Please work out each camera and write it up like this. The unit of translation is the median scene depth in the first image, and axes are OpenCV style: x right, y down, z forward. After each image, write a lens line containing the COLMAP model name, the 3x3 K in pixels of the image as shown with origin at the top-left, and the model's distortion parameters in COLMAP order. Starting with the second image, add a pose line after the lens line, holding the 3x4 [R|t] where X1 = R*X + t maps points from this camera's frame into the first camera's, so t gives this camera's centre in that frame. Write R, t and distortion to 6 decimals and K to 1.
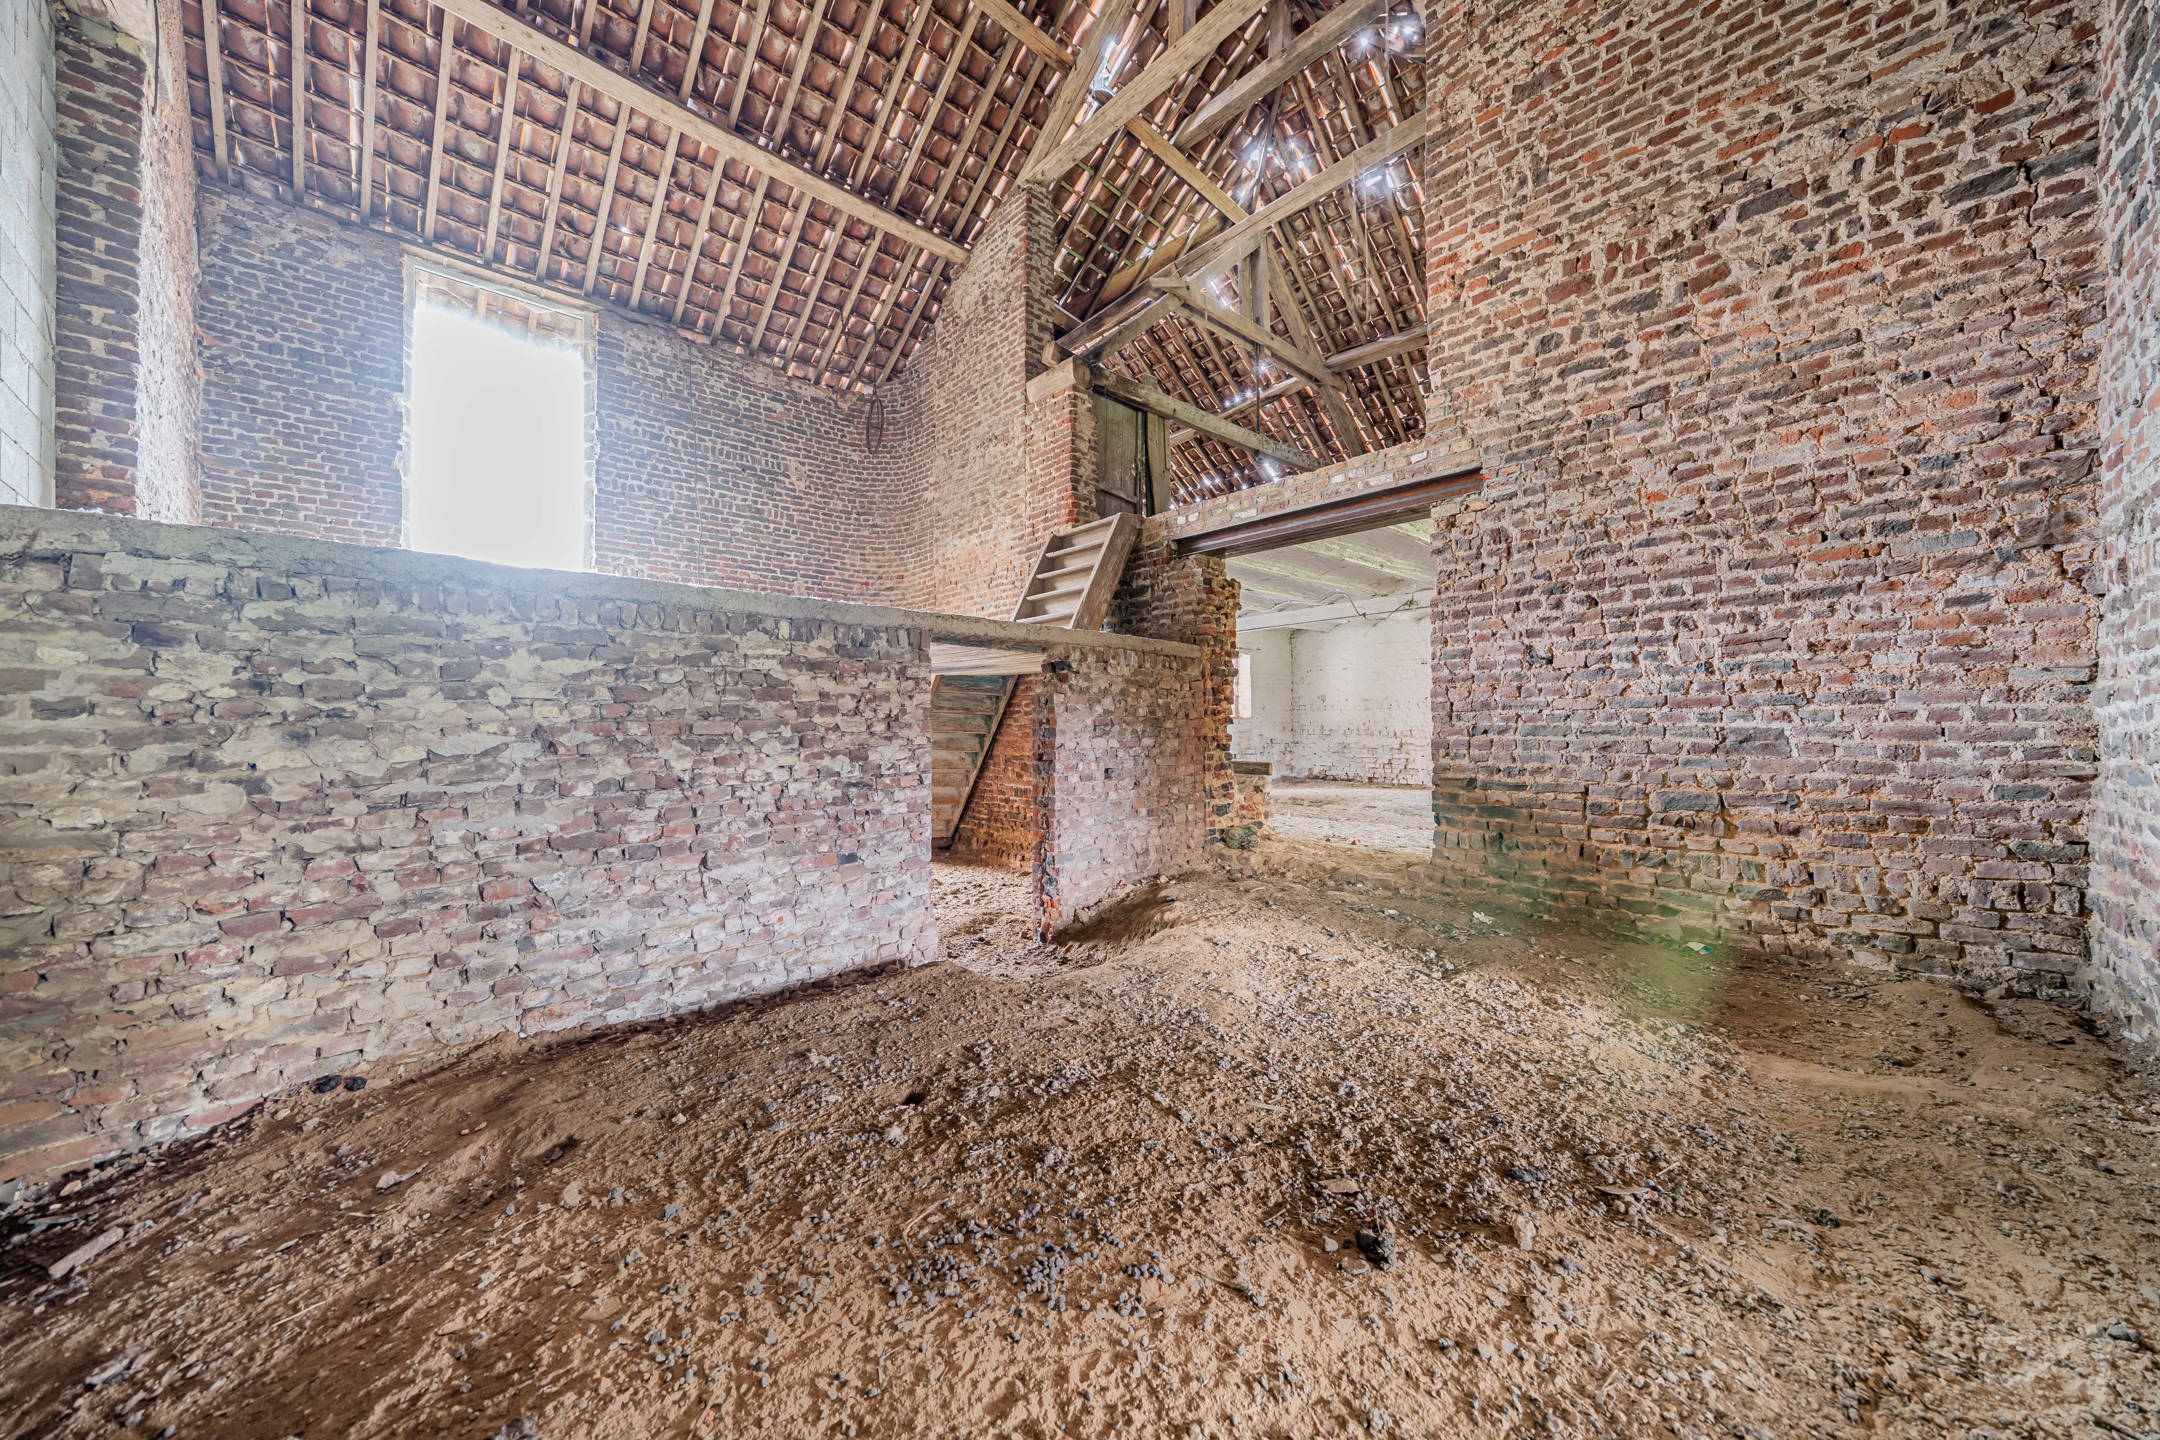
lens RADIAL K [[737.9, 0, 1086.5], [0, 737.9, 719.5], [0, 0, 1]] dist [-0.005716, 0.000058]
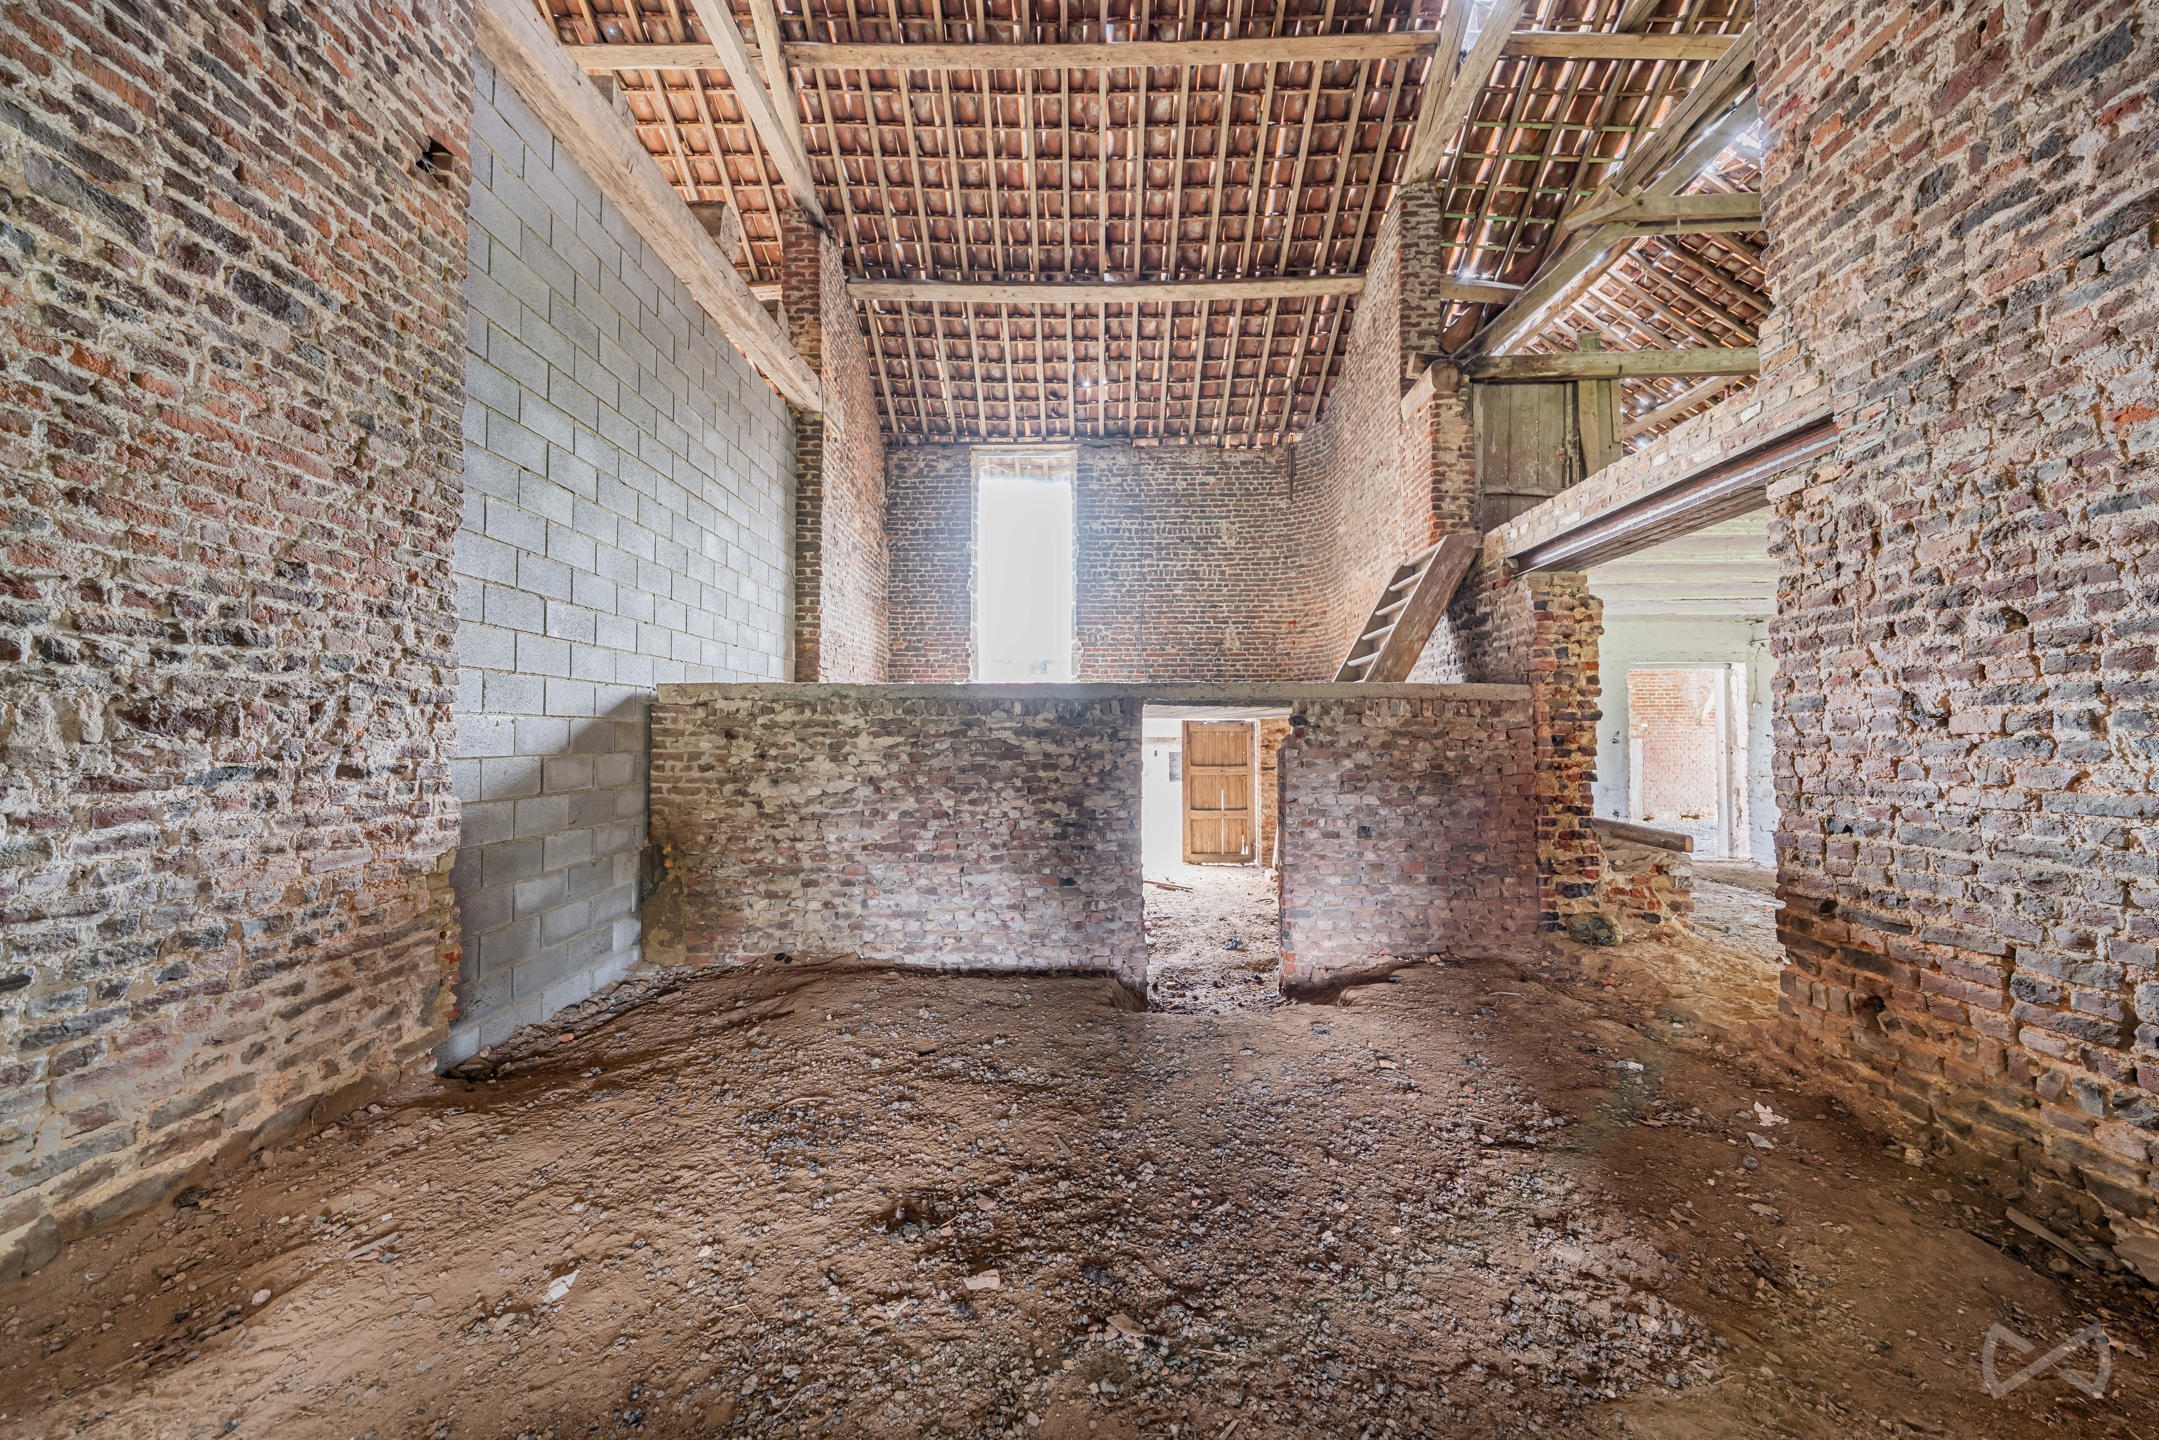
lens RADIAL K [[746.9, 0, 1079.5], [0, 746.9, 720.0], [0, 0, 1]] dist [-0.006269, 0.000190]
pose [[0.698053, -0.007029, -0.716011, 0.528940], [-0.002990, 0.999914, -0.012732, -0.065310], [0.716040, 0.011028, 0.697973, 0.086816]]
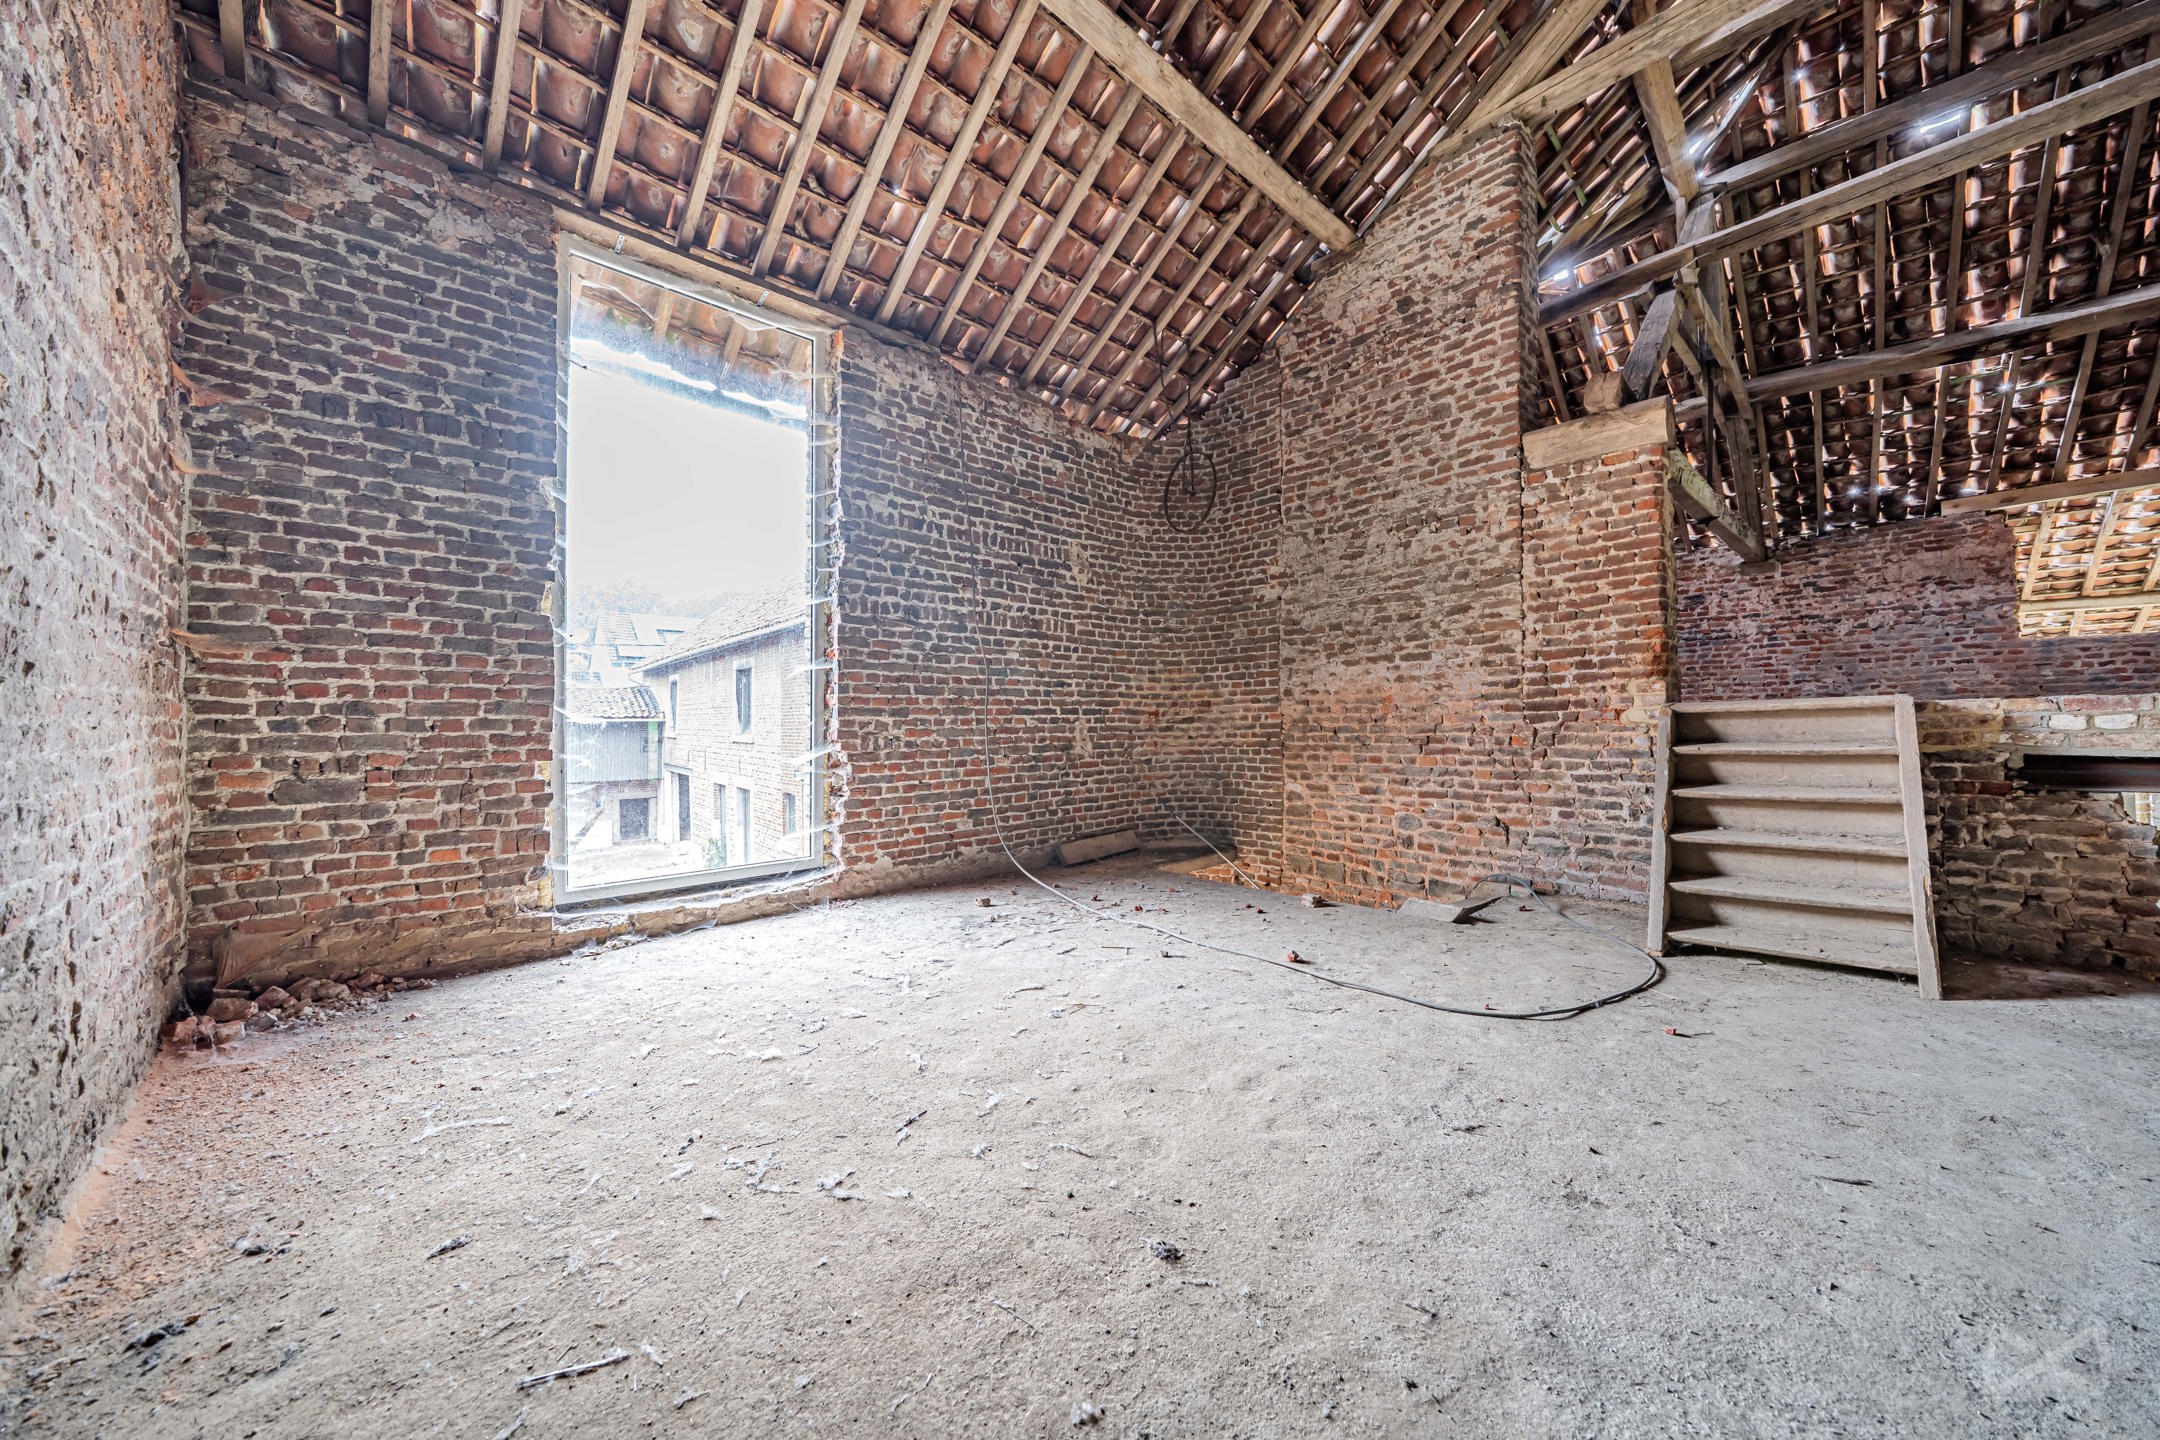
lens RADIAL K [[737.2, 0, 1085.7], [0, 737.2, 716.9], [0, 0, 1]] dist [-0.005482, 0.000056]
pose [[0.999942, -0.004699, -0.009701, -0.762867], [0.004599, 0.999936, -0.010345, -0.371390], [0.009749, 0.010300, 0.999899, 0.652947]]
